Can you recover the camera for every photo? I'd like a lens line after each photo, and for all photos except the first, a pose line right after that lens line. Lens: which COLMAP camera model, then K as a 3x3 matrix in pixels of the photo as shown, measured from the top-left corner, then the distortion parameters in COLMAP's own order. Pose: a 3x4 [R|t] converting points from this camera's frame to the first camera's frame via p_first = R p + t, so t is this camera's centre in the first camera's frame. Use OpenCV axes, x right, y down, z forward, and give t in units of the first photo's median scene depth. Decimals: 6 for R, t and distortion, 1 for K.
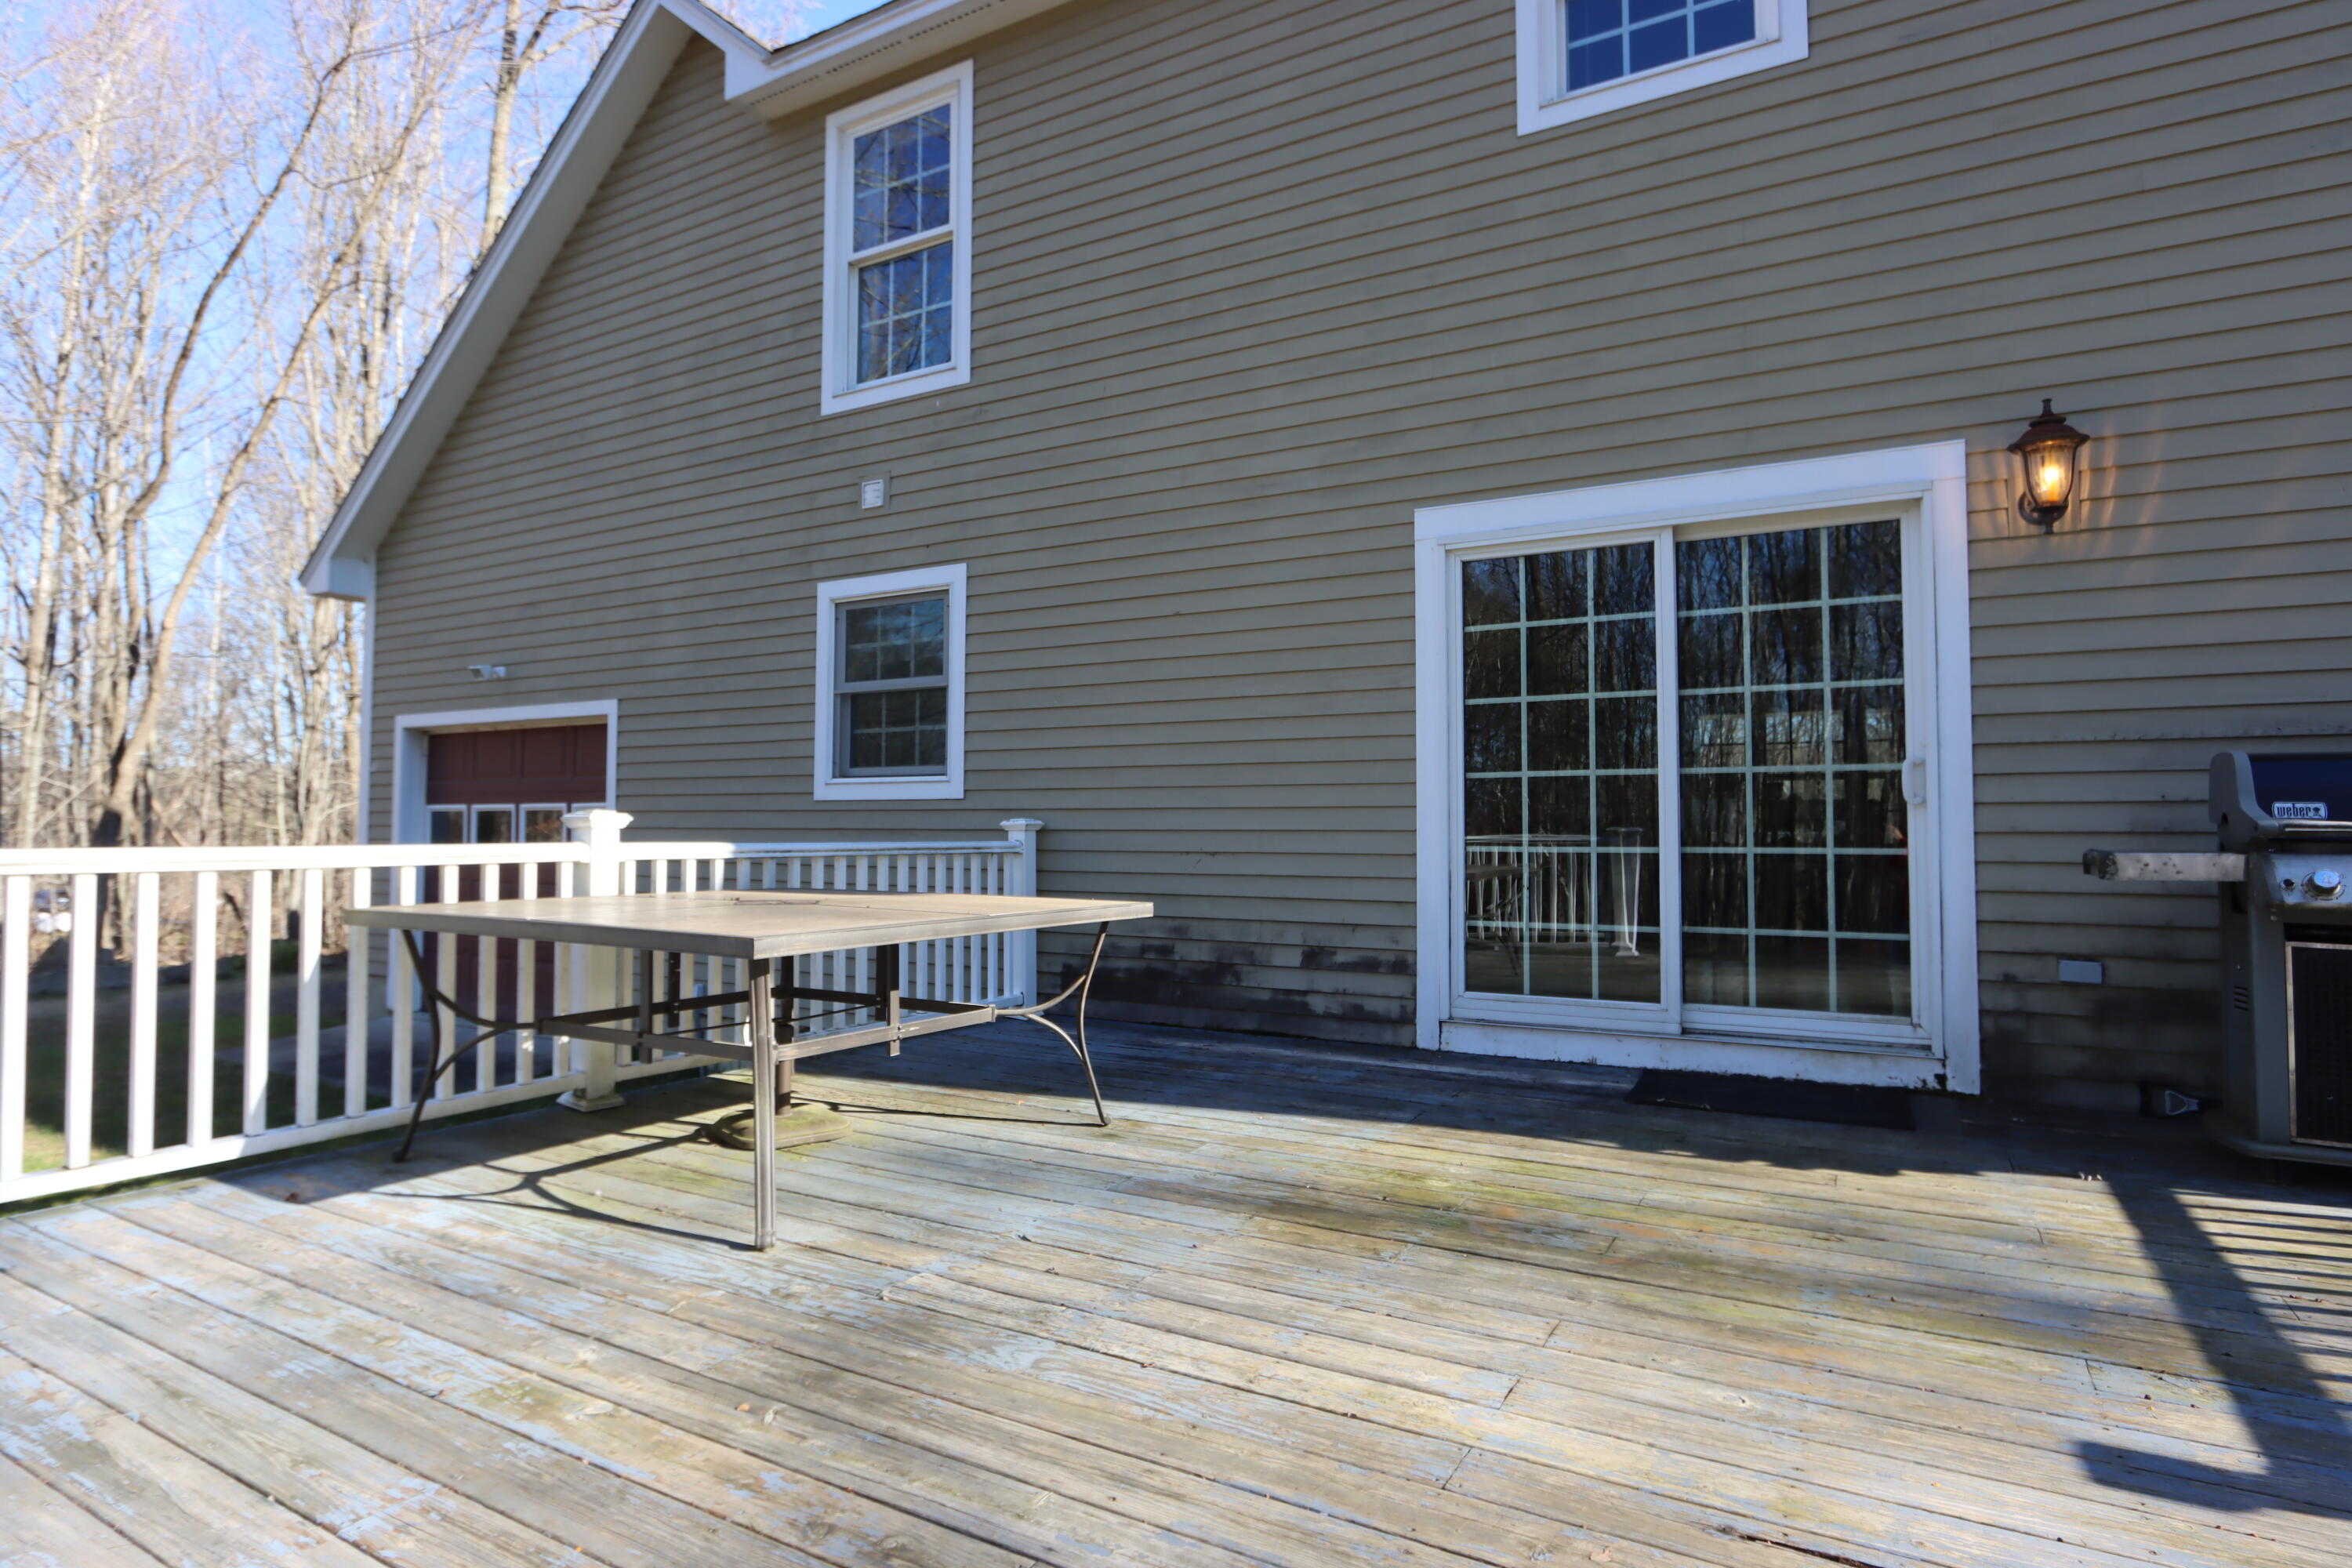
lens RADIAL K [[1260.3, 0, 1145.1], [0, 1260.3, 781.8], [0, 0, 1]] dist [-0.019820, 0.006018]
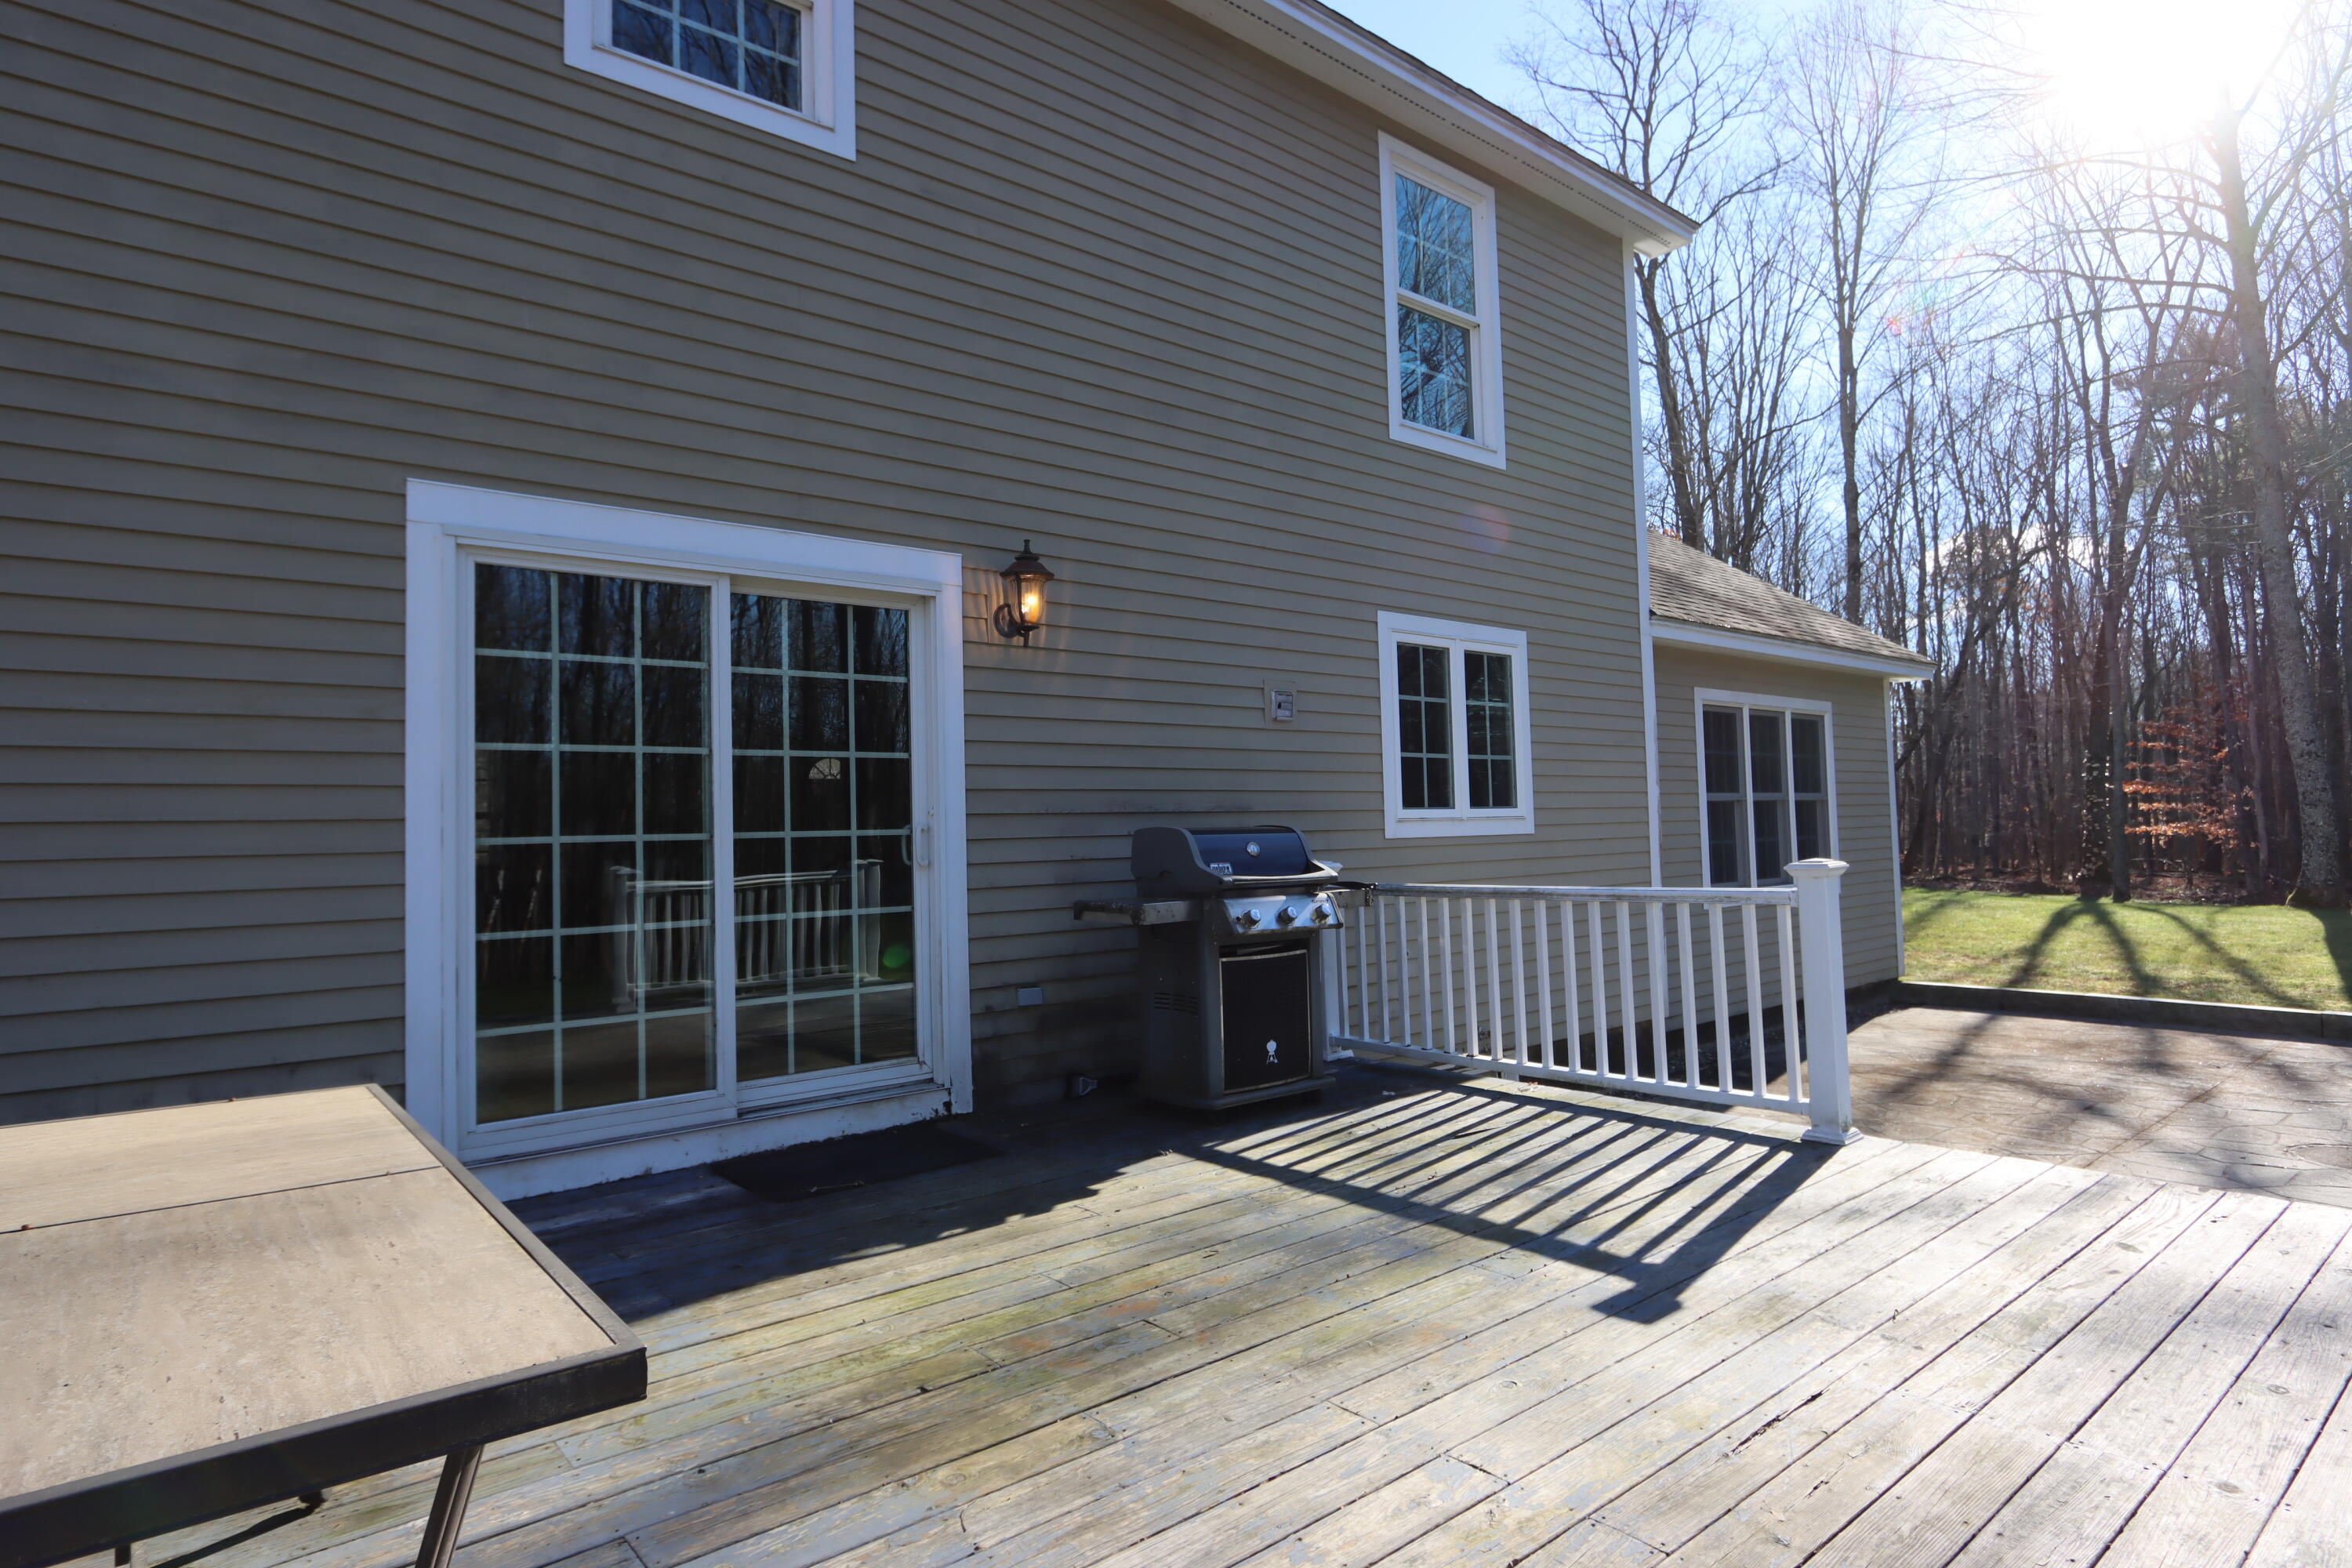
lens RADIAL K [[1260.3, 0, 1156.7], [0, 1260.3, 775.6], [0, 0, 1]] dist [-0.019820, 0.006018]
pose [[0.340787, 0.032294, 0.939586, -0.327108], [-0.009235, 0.999477, -0.031003, -0.025750], [-0.940095, 0.001888, 0.340907, 0.355533]]
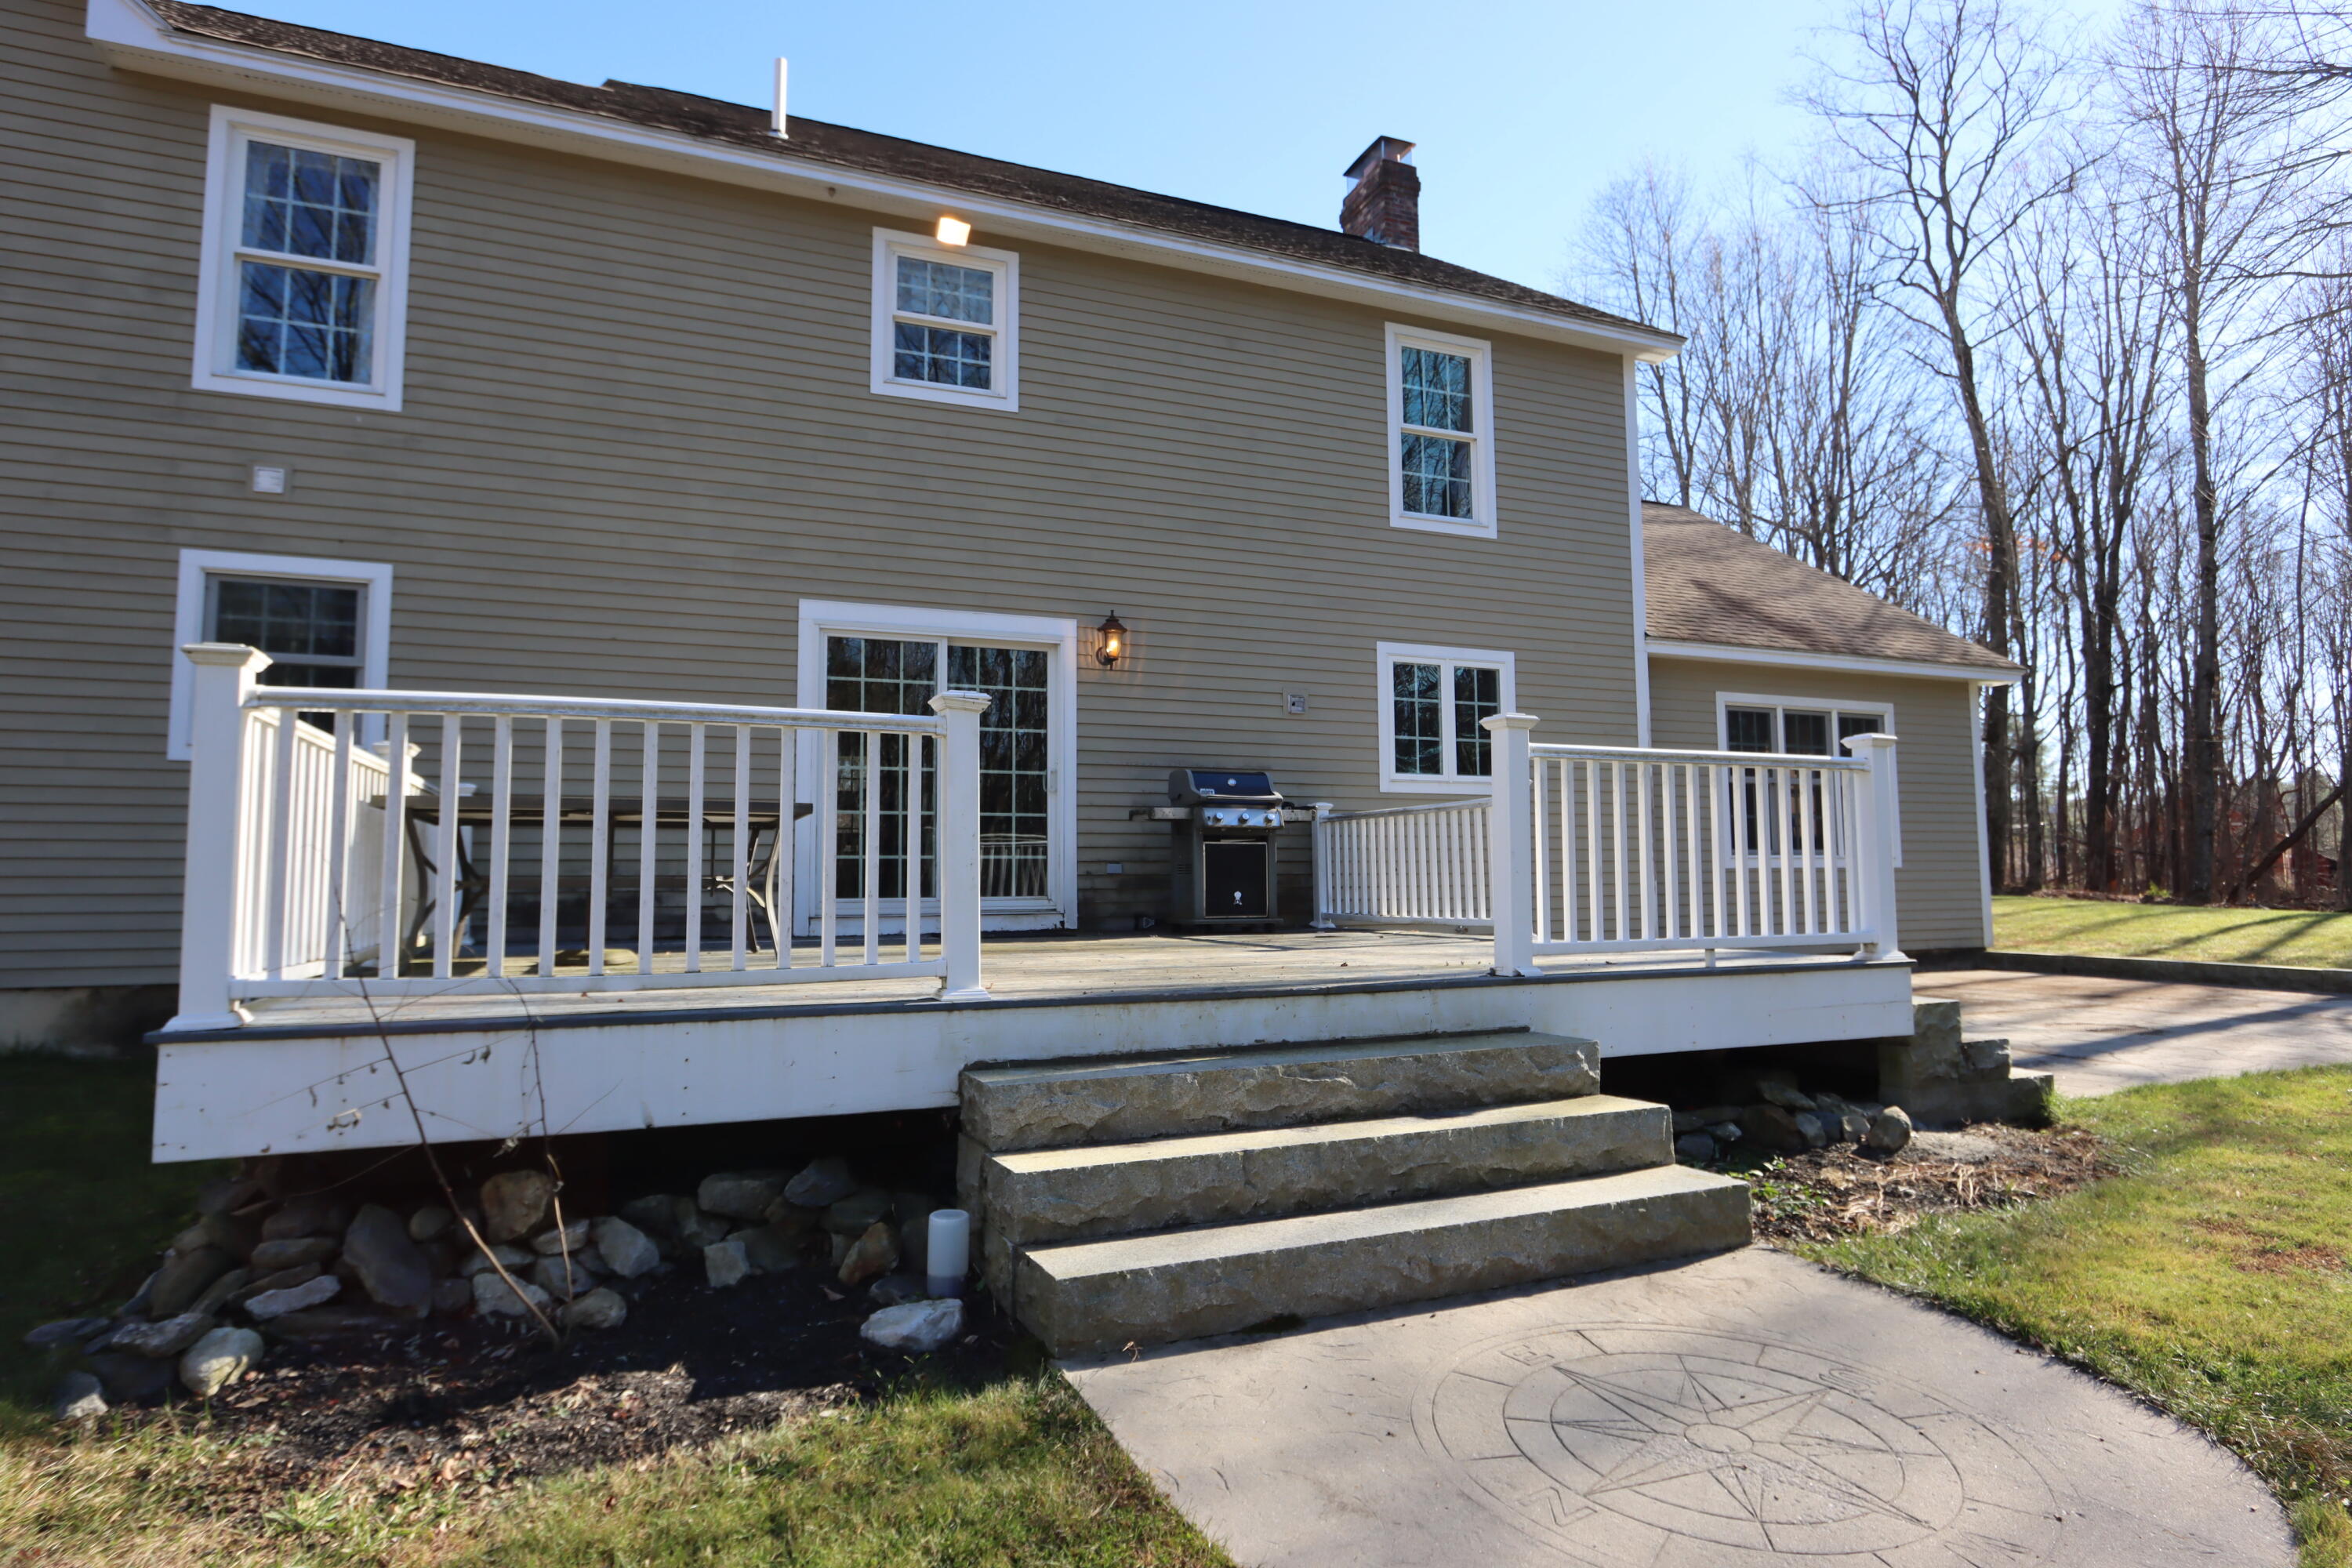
lens RADIAL K [[1260.3, 0, 1145.3], [0, 1260.3, 779.6], [0, 0, 1]] dist [-0.019820, 0.006018]
pose [[0.608933, 0.054671, 0.791335, -0.796461], [-0.024001, 0.998435, -0.050510, 0.085286], [-0.792858, 0.011764, 0.609293, -0.327152]]
